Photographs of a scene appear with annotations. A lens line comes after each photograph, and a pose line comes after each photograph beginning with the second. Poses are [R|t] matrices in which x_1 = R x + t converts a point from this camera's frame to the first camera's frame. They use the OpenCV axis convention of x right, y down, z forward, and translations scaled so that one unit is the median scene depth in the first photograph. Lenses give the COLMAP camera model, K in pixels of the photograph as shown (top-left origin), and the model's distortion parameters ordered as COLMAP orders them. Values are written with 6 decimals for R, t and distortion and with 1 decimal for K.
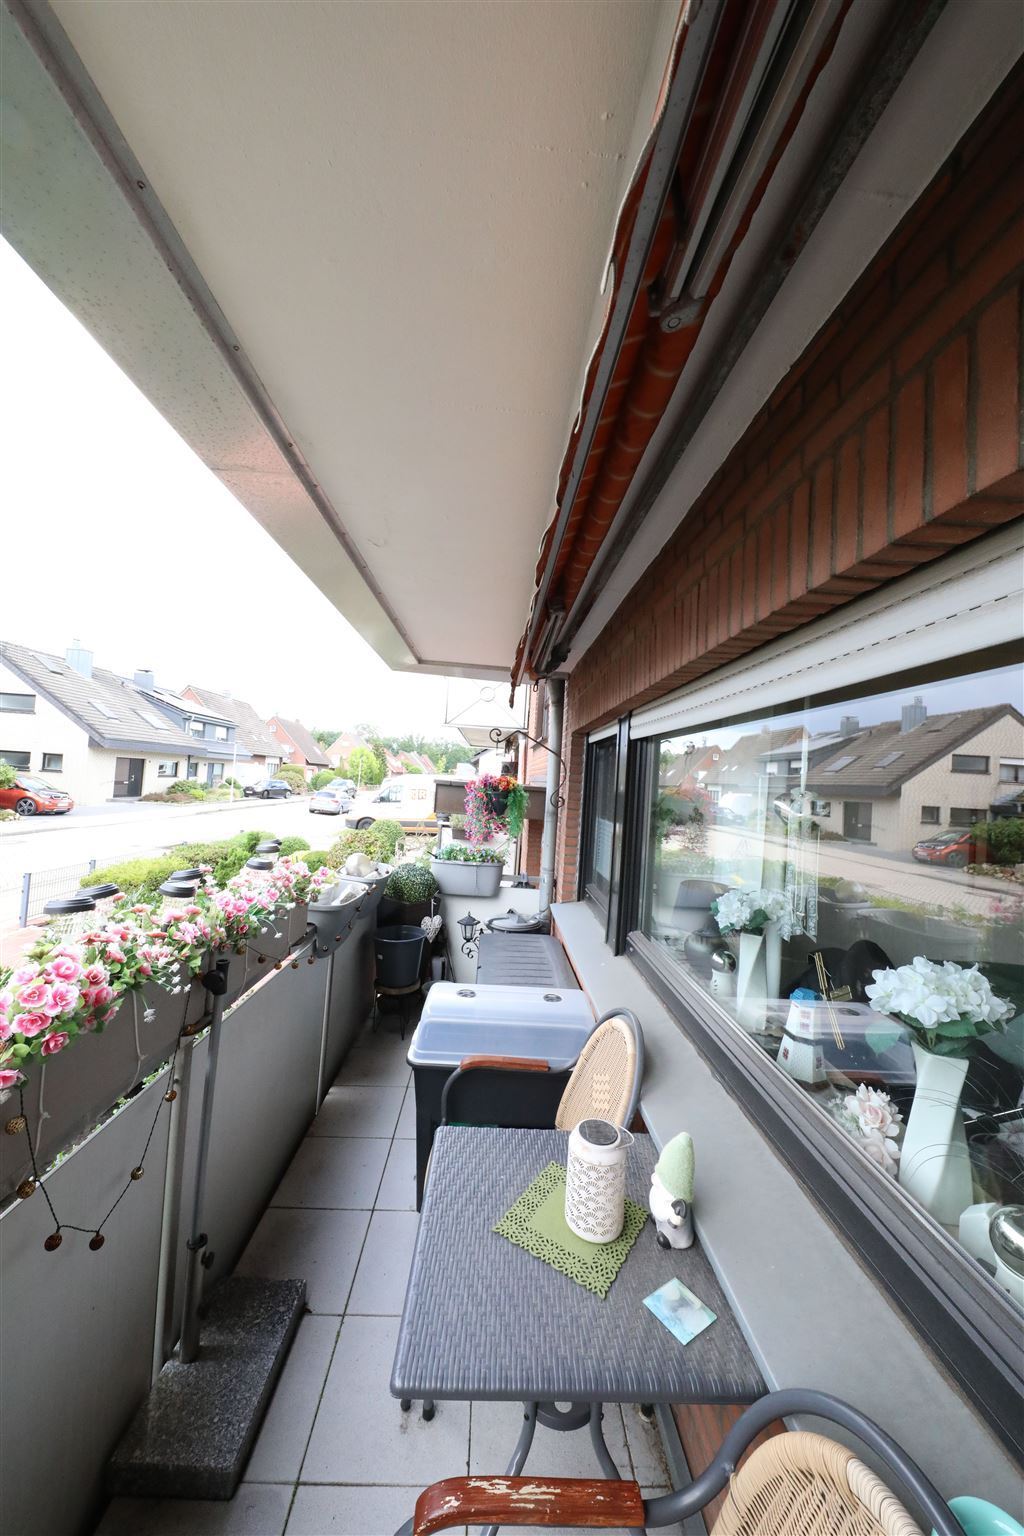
lens RADIAL K [[526.0, 0, 516.7], [0, 526.0, 766.9], [0, 0, 1]] dist [0.000771, -0.000437]
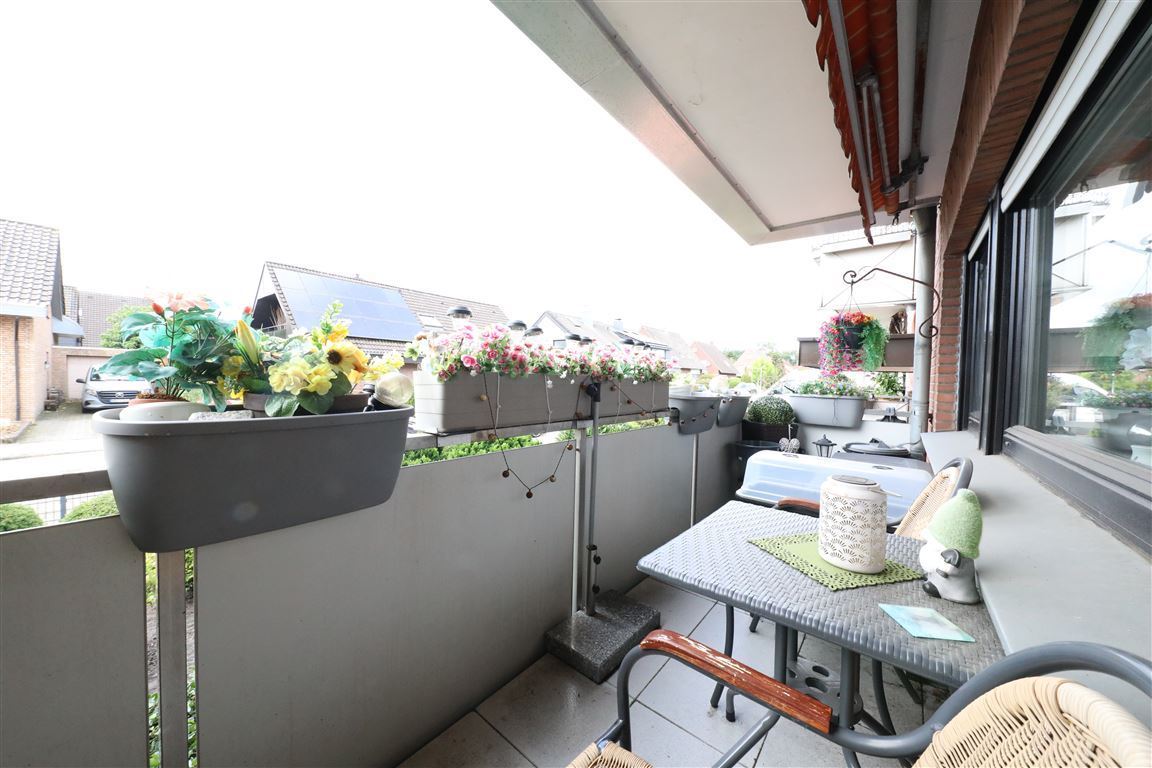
lens RADIAL K [[394.5, 0, 576.9], [0, 394.5, 386.4], [0, 0, 1]] dist [0.000771, -0.000437]
pose [[0.743646, -0.027644, -0.668001, 0.084304], [0.040582, 0.999169, 0.003829, 0.148068], [0.667340, -0.029956, 0.744150, 0.017508]]
